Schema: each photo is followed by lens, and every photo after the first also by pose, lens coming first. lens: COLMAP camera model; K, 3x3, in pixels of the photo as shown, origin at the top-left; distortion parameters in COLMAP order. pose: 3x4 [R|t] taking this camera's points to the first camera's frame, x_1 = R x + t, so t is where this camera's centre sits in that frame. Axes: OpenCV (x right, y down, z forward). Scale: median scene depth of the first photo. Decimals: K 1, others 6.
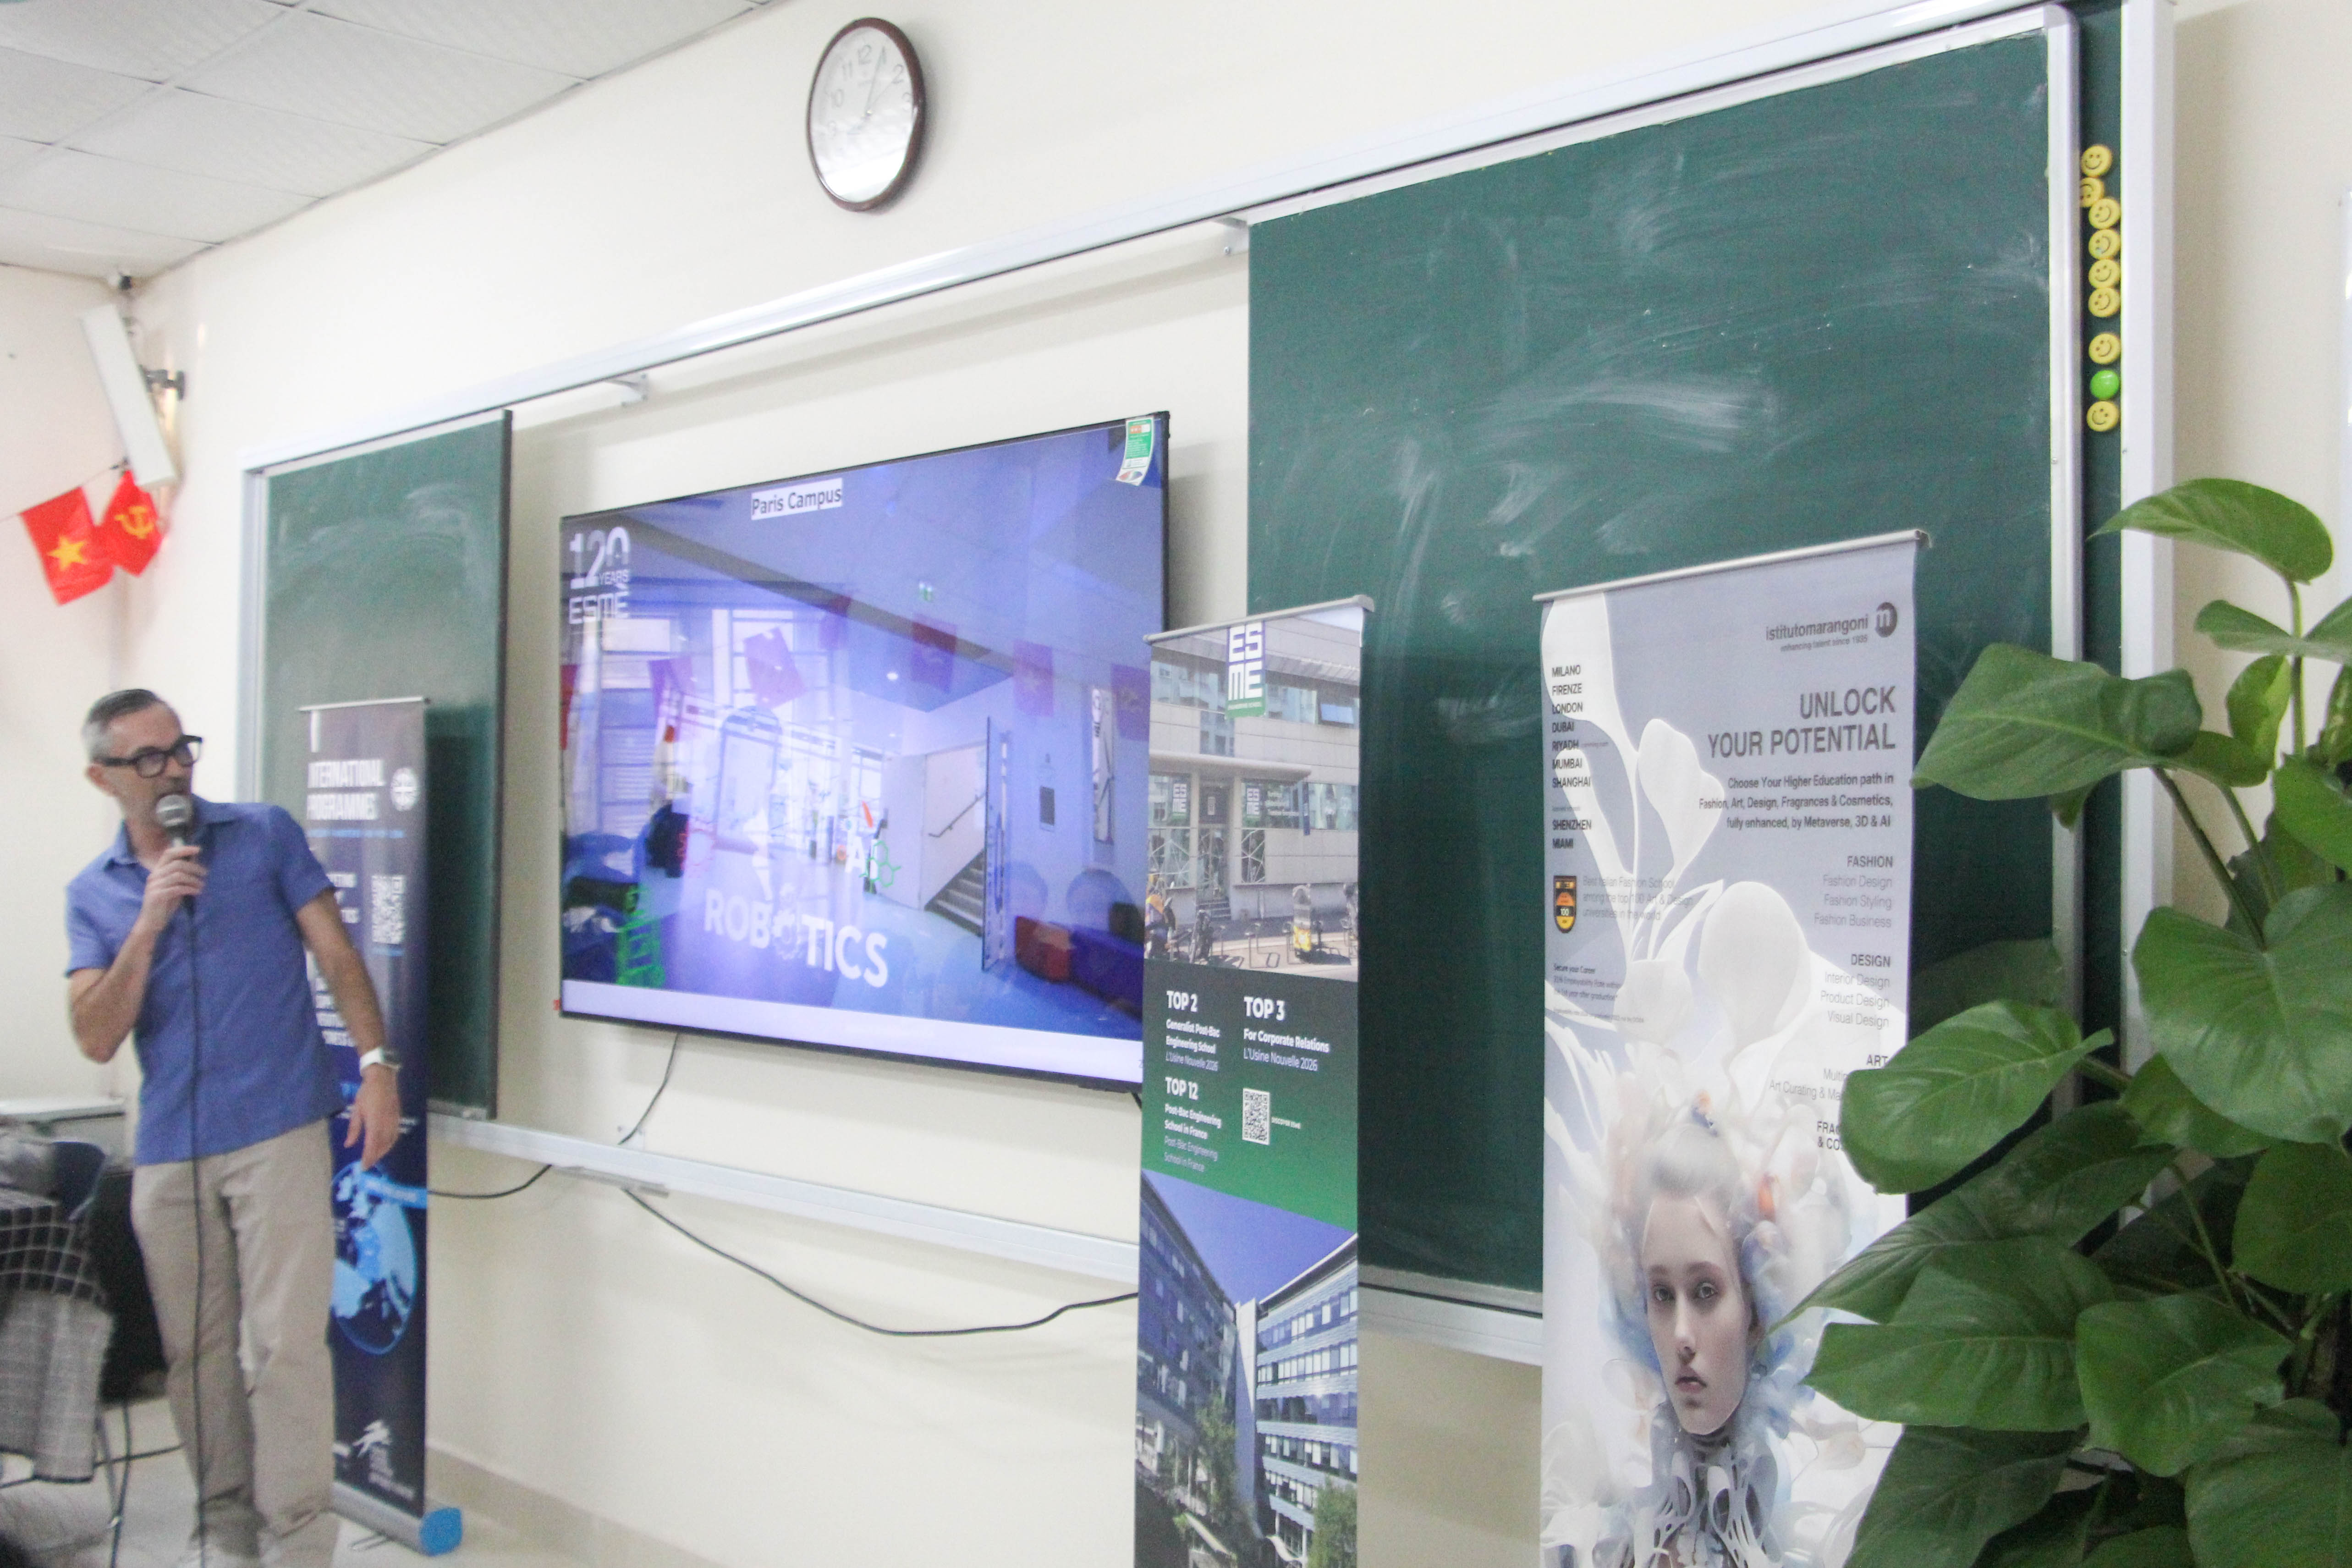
lens RADIAL K [[2445.3, 0, 1176.0], [0, 2445.3, 784.0], [0, 0, 1]] dist [-0.170982, 0.313546]
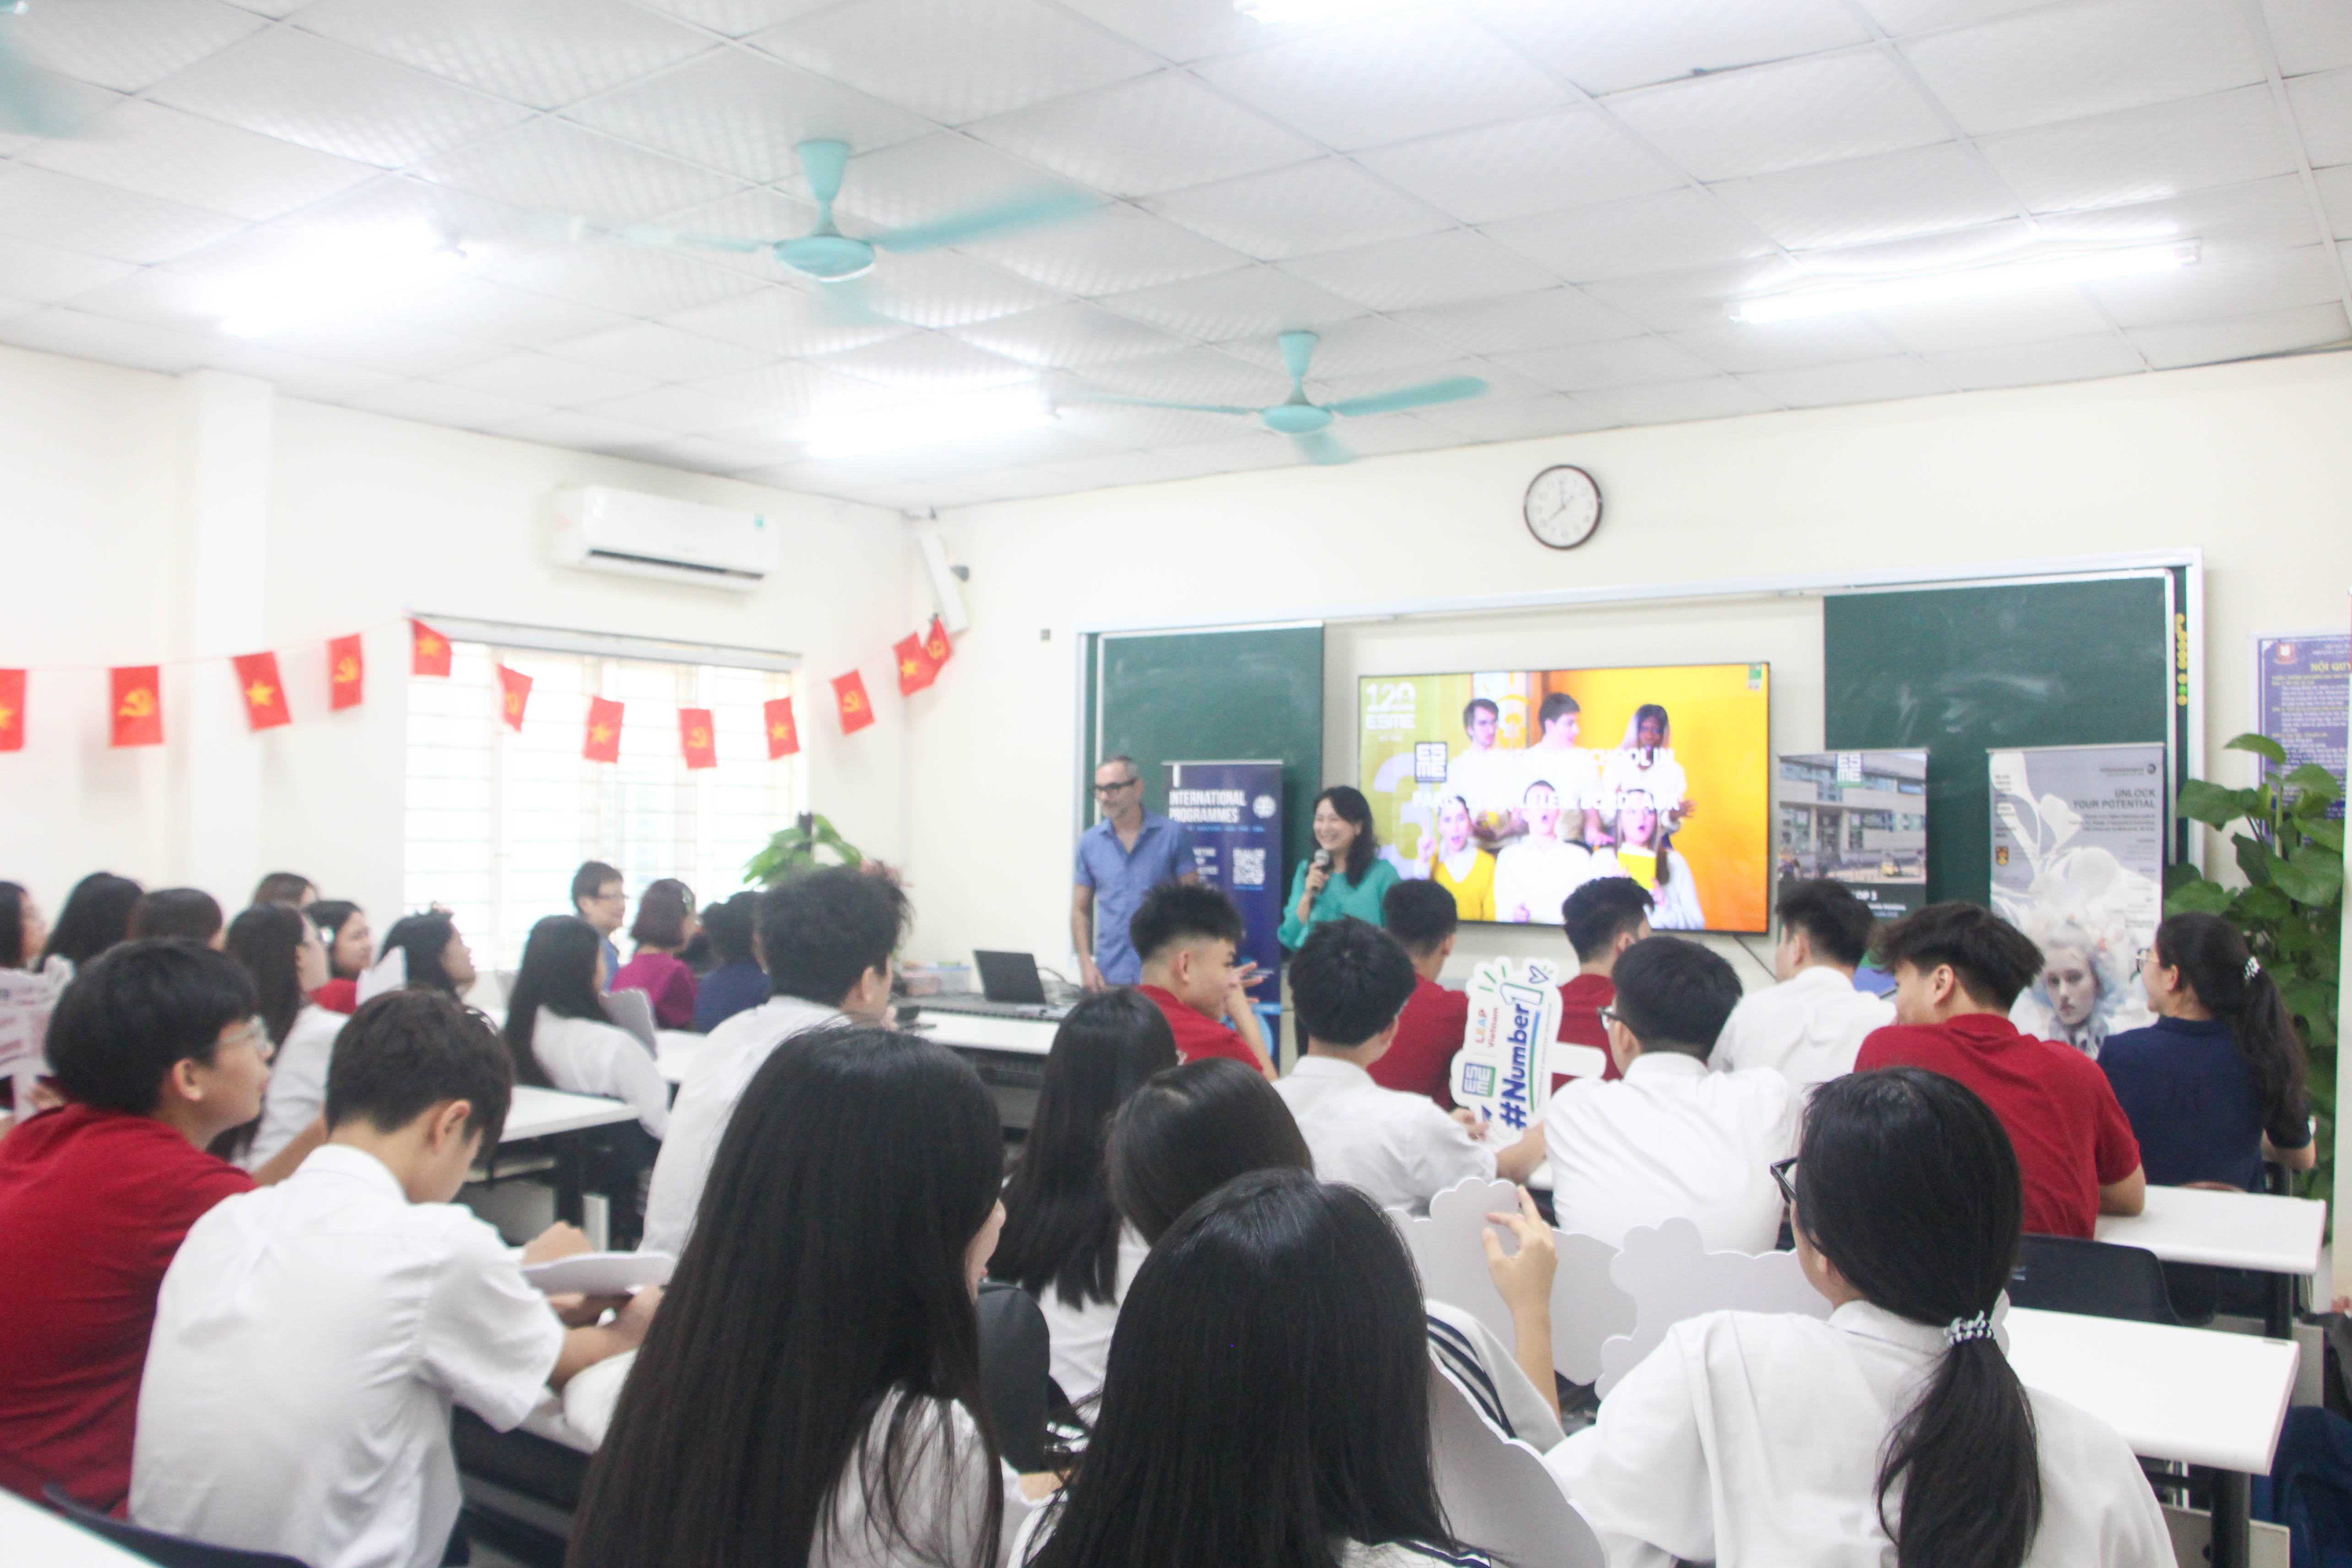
lens RADIAL K [[2069.9, 0, 1176.0], [0, 2069.9, 784.0], [0, 0, 1]] dist [-0.125069, 0.005427]
pose [[0.983614, 0.006340, 0.180176, -1.242950], [-0.006782, 0.999975, 0.001837, -0.034476], [-0.180160, -0.003029, 0.983633, -1.214347]]
